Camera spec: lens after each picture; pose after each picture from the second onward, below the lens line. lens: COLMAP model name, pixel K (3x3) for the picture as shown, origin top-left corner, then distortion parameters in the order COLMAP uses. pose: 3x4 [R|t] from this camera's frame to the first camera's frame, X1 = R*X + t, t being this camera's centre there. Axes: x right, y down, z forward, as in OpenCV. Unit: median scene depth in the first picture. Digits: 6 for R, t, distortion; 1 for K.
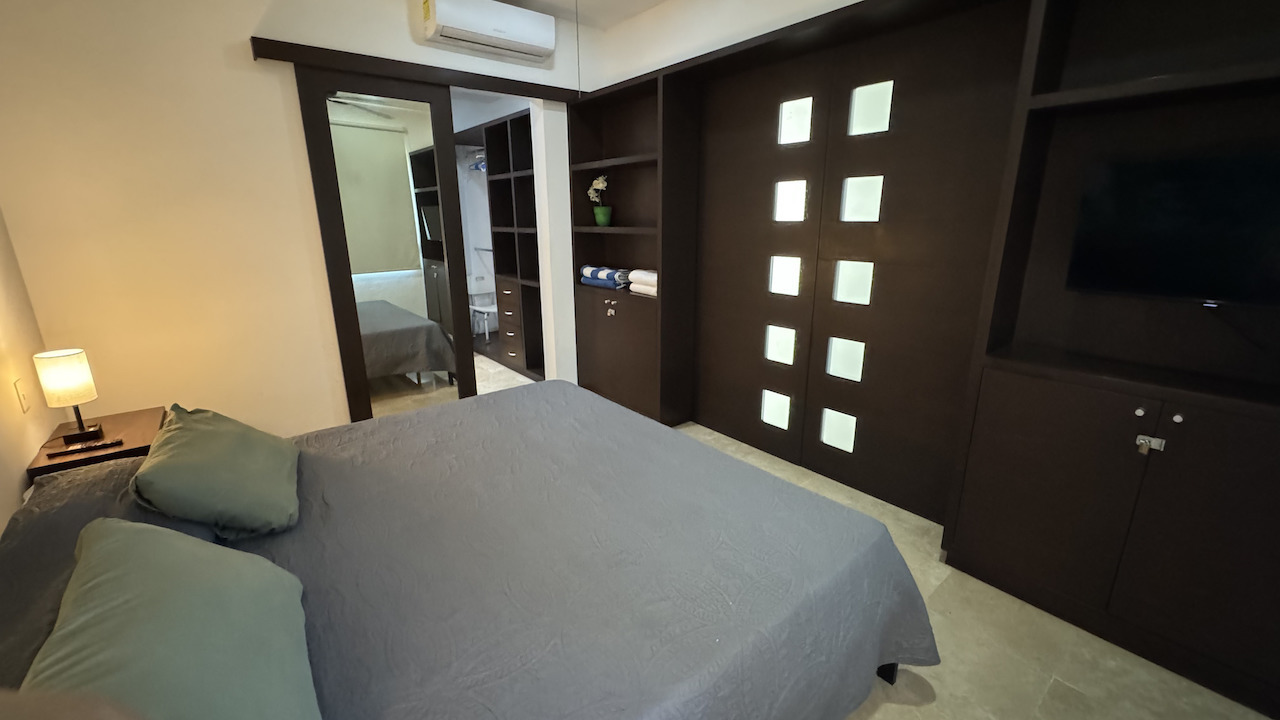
lens RADIAL K [[514.8, 0, 640.8], [0, 514.8, 359.1], [0, 0, 1]] dist [-0.002002, 0.000064]
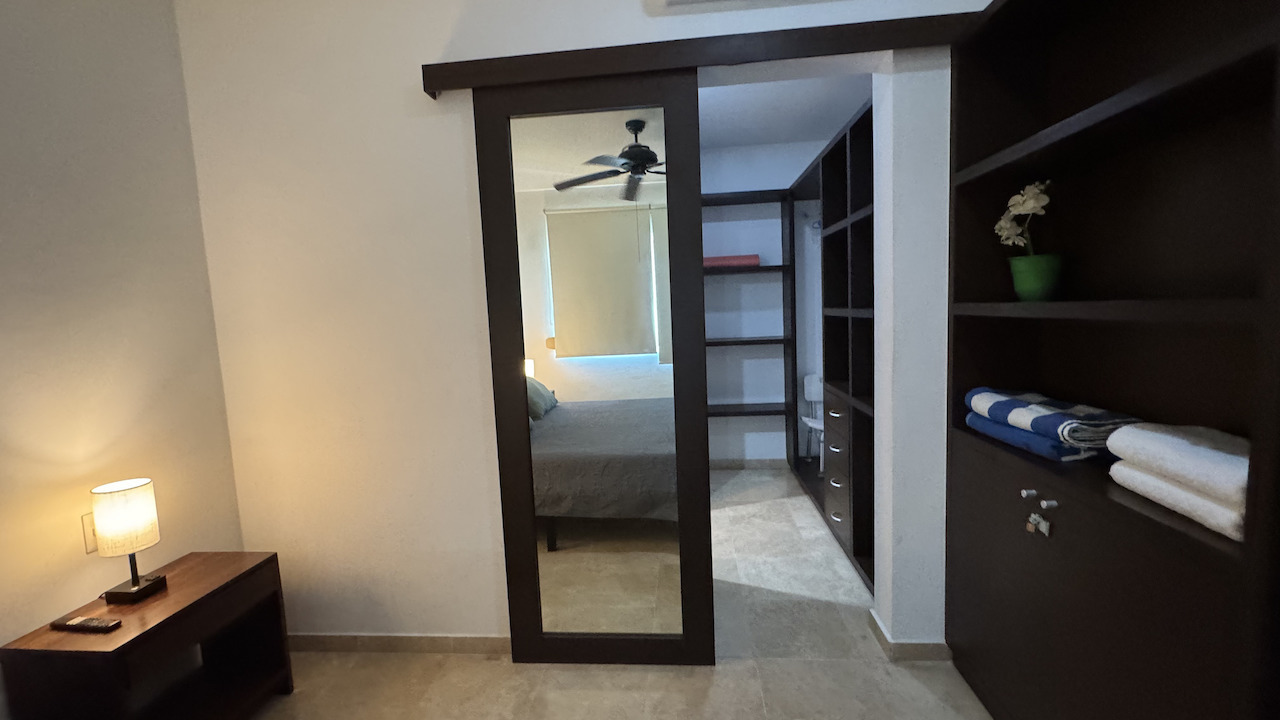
lens RADIAL K [[514.8, 0, 639.6], [0, 514.8, 358.7], [0, 0, 1]] dist [-0.002002, 0.000064]
pose [[0.719535, 0.039986, -0.693304, -0.011591], [-0.143335, 0.985396, -0.091925, -0.128652], [0.679503, 0.165518, 0.714758, 0.496794]]
